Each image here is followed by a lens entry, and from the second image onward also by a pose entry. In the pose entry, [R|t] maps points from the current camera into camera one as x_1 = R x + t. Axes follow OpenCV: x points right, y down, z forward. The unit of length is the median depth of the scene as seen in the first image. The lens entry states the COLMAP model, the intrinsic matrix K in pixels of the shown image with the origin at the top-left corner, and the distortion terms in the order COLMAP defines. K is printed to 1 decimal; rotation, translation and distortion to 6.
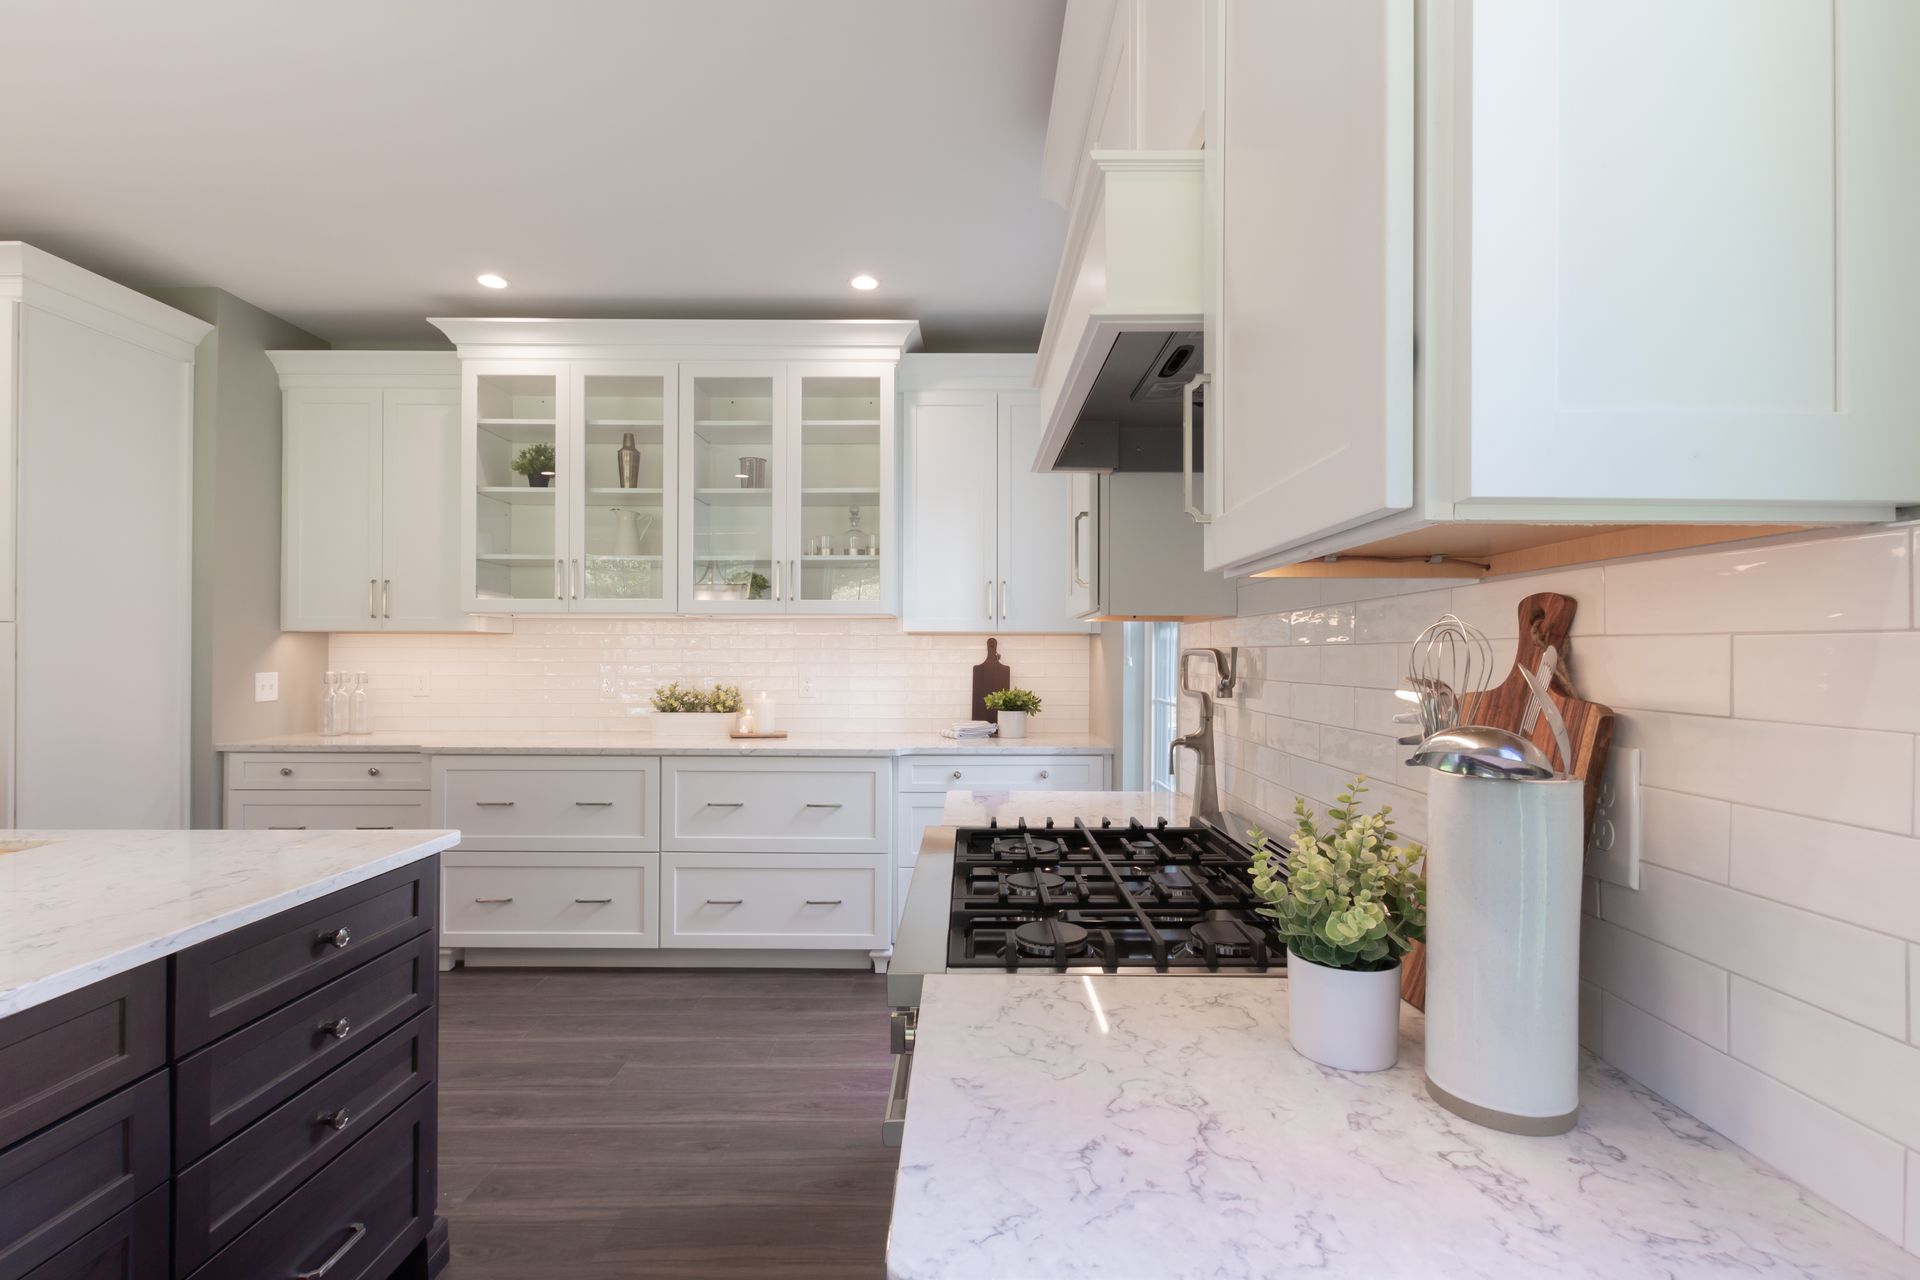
lens RADIAL K [[906.3, 0, 982.7], [0, 906.3, 644.9], [0, 0, 1]] dist [0.000145, 0.000257]
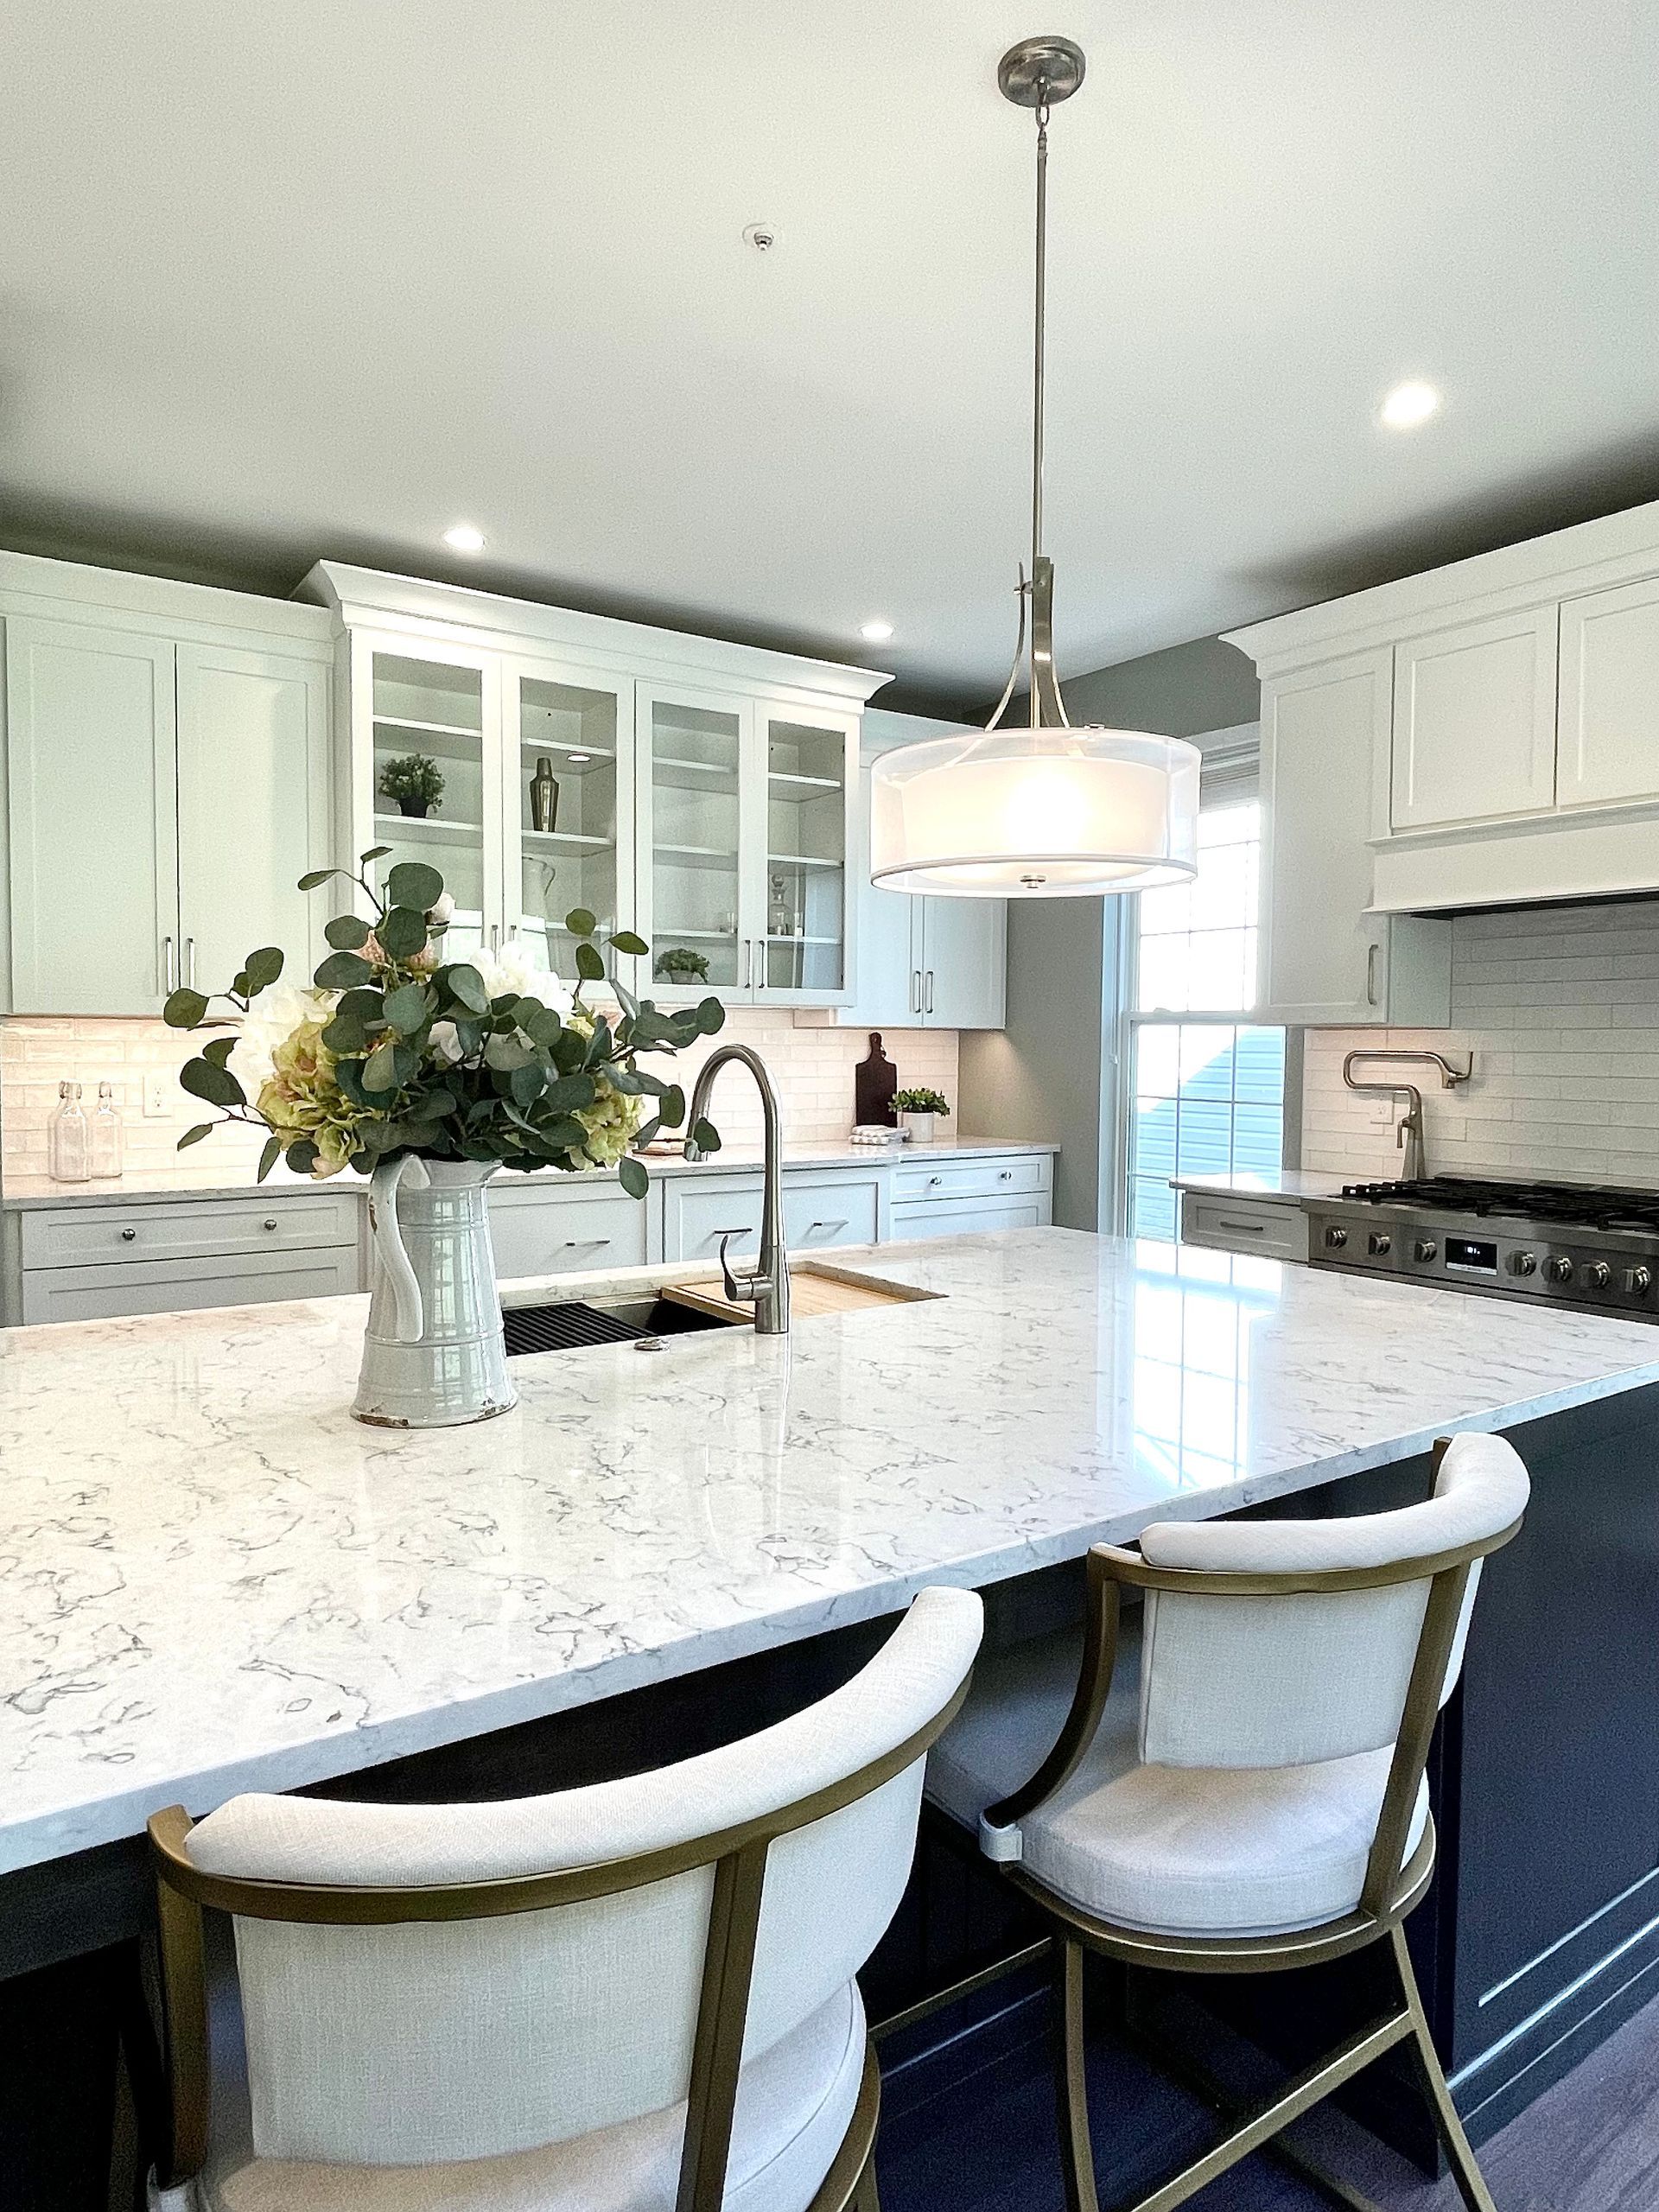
lens RADIAL K [[1332.8, 0, 817.2], [0, 1332.8, 1084.7], [0, 0, 1]] dist [0.002942, -0.002616]
pose [[0.831239, -0.015157, 0.555708, -0.841937], [-0.008516, 0.999164, 0.039990, -0.008706], [-0.555850, -0.037974, 0.830415, -0.057151]]
